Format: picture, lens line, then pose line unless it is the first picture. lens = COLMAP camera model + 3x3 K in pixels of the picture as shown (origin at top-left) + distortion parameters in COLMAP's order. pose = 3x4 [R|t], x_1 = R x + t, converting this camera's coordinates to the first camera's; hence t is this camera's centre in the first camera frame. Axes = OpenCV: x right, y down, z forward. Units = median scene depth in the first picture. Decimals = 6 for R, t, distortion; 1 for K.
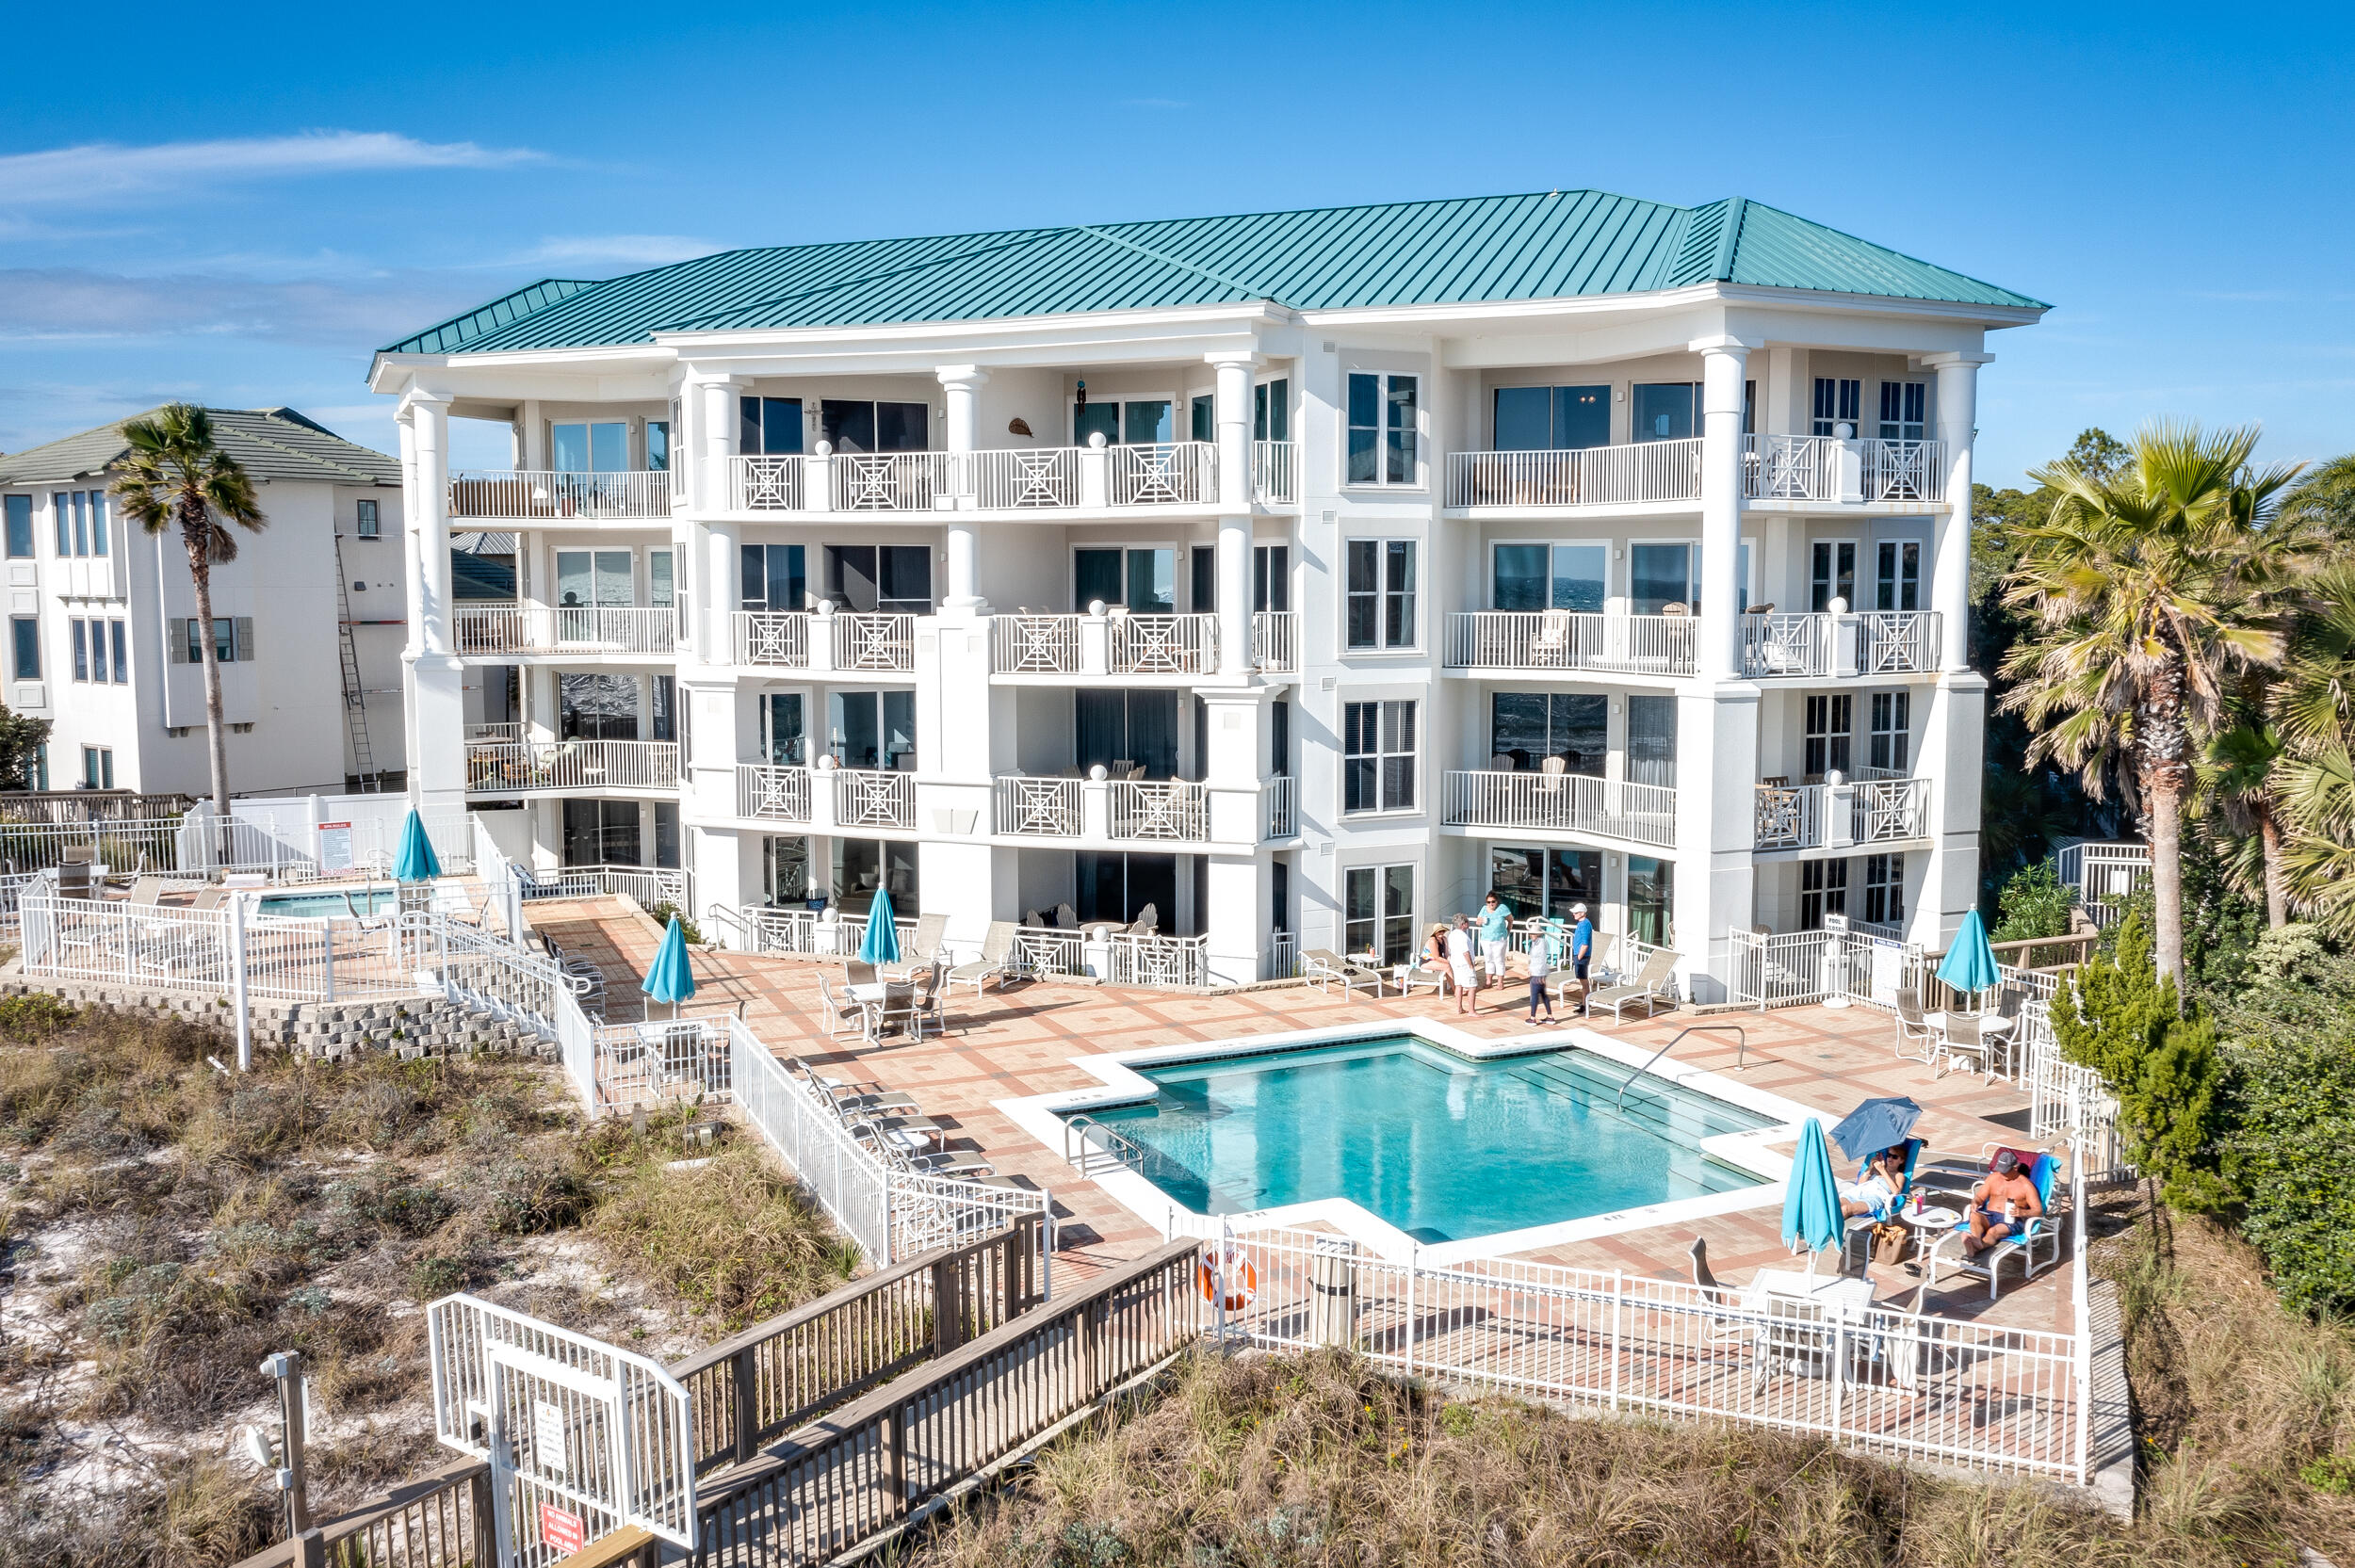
lens RADIAL K [[1911.6, 0, 1184.5], [0, 1911.6, 762.1], [0, 0, 1]] dist [-0.010427, 0.004160]
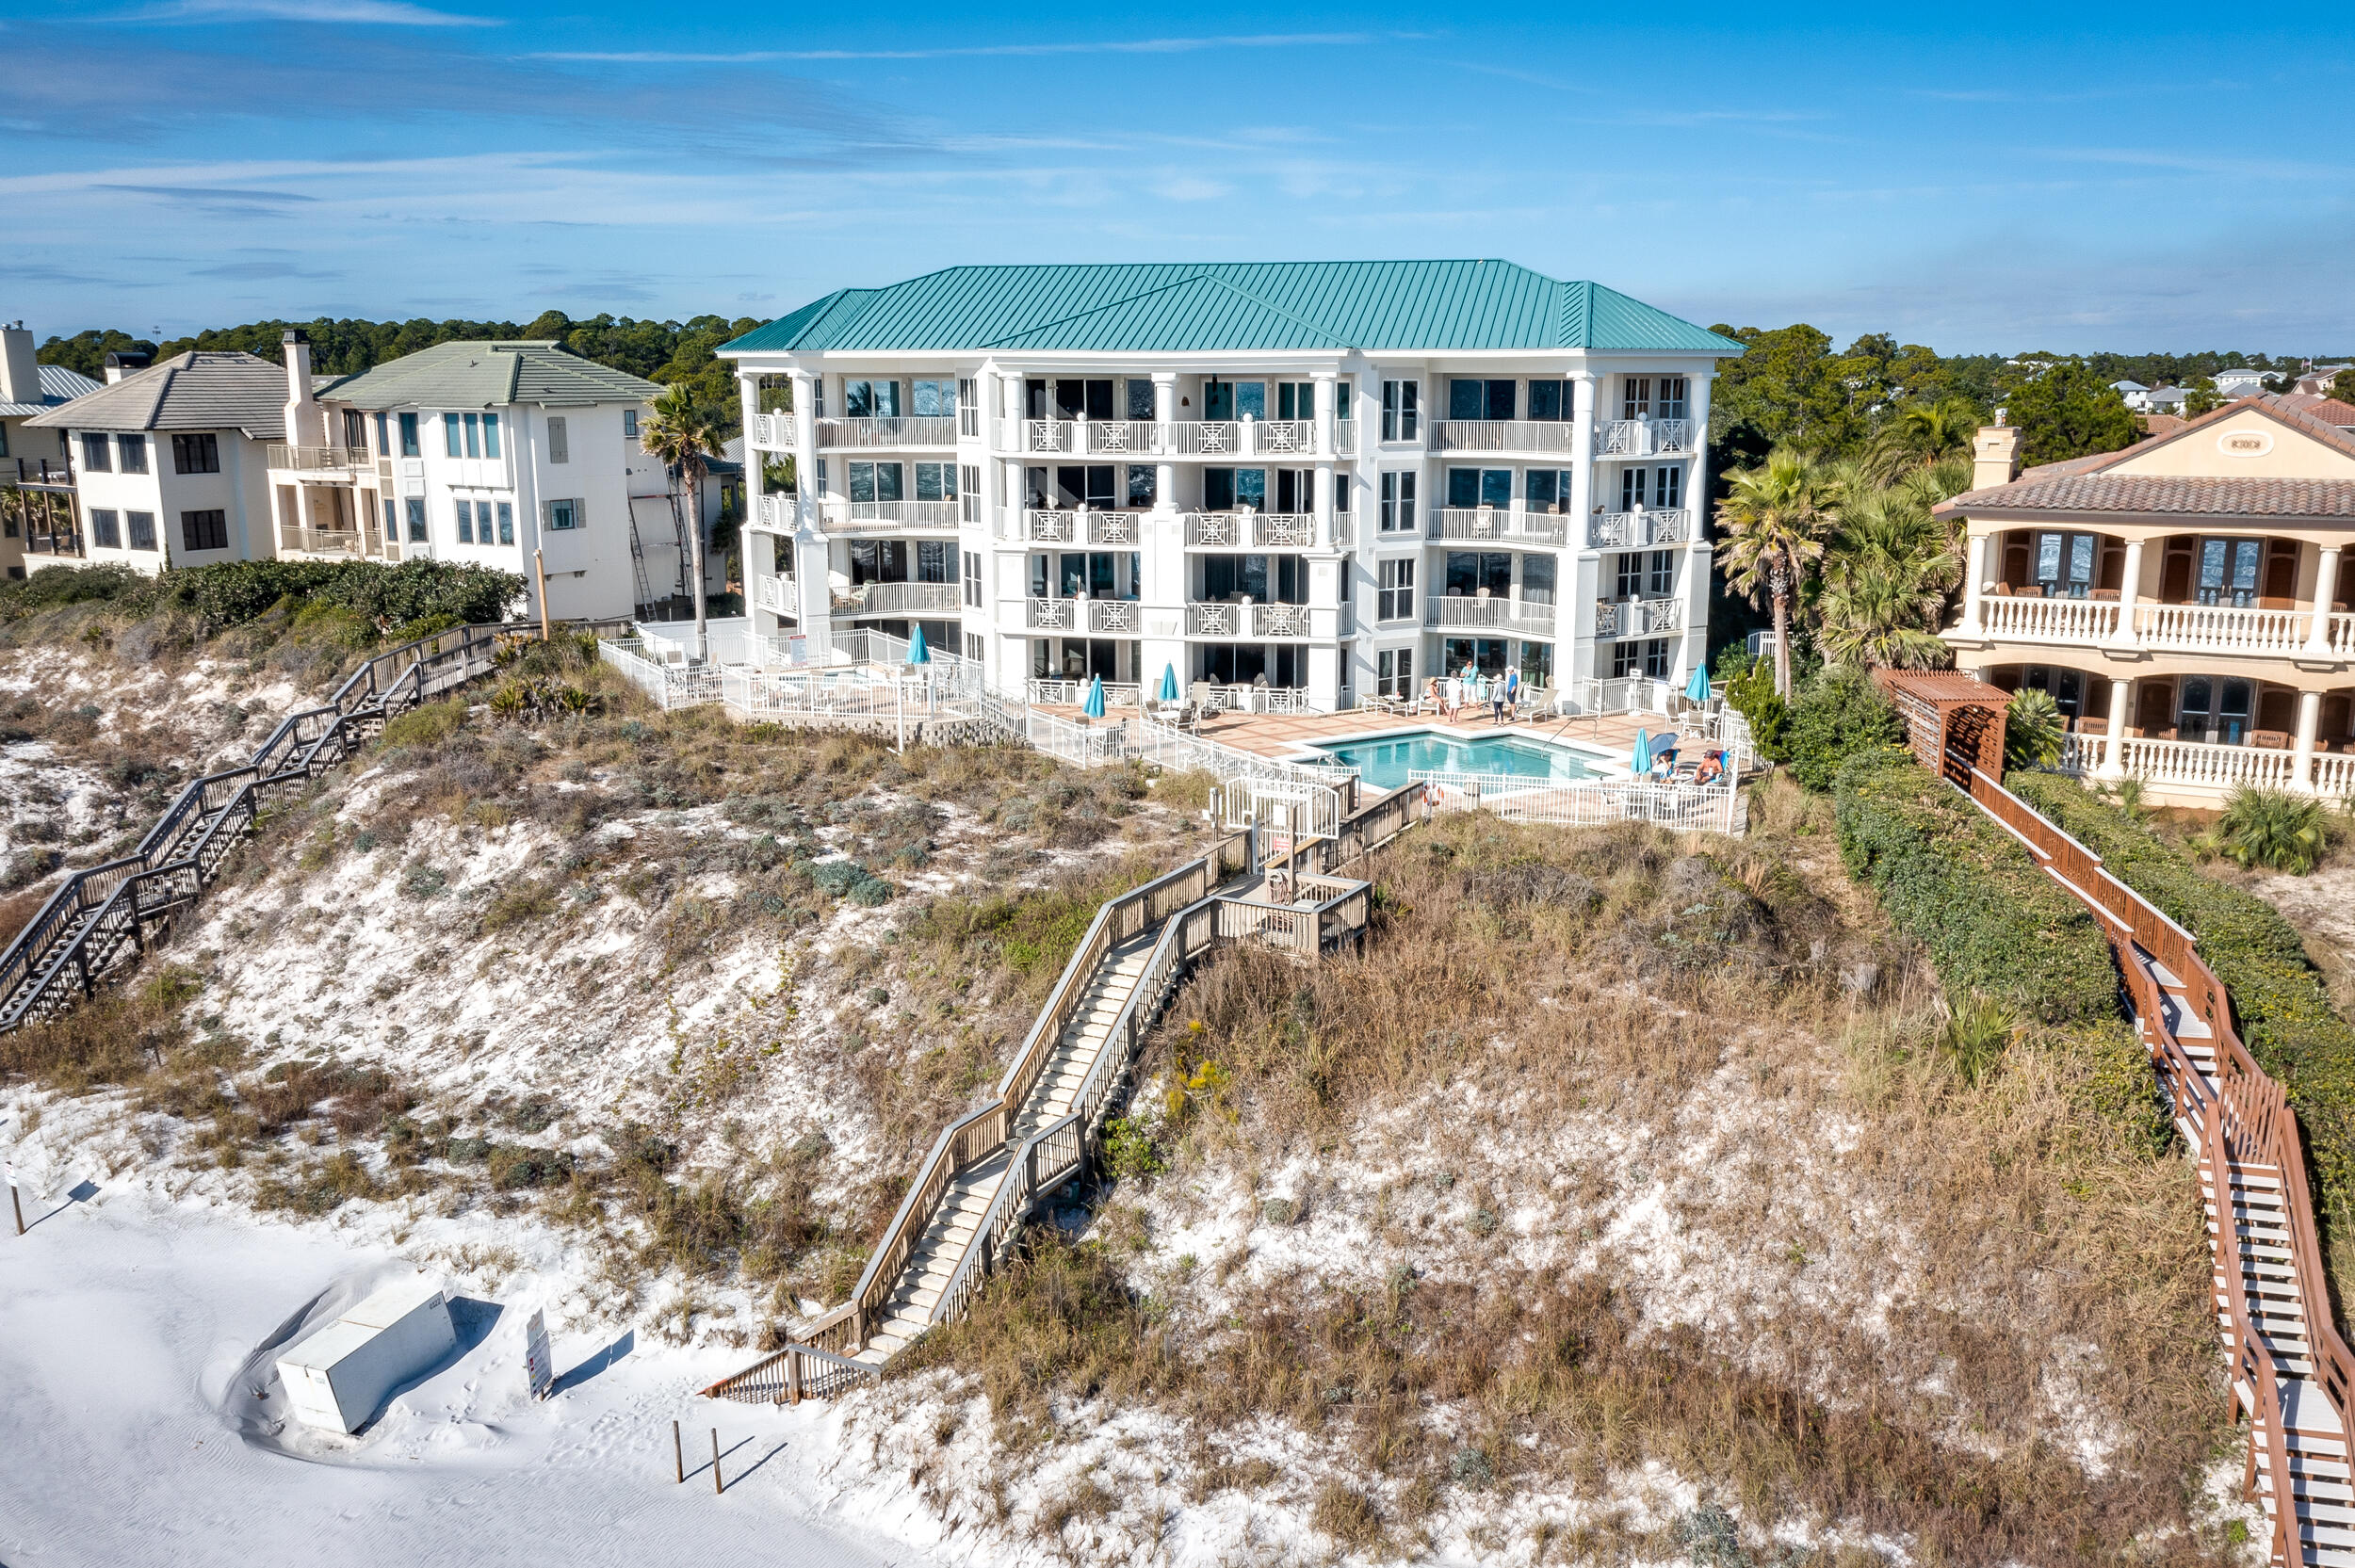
lens RADIAL K [[1945.6, 0, 1199.8], [0, 1945.6, 794.4], [0, 0, 1]] dist [0.000602, 0.002554]
pose [[0.991092, -0.026417, 0.130533, -0.340617], [0.011039, 0.993052, 0.117154, -0.029169], [-0.132721, -0.114669, 0.984498, -0.858208]]
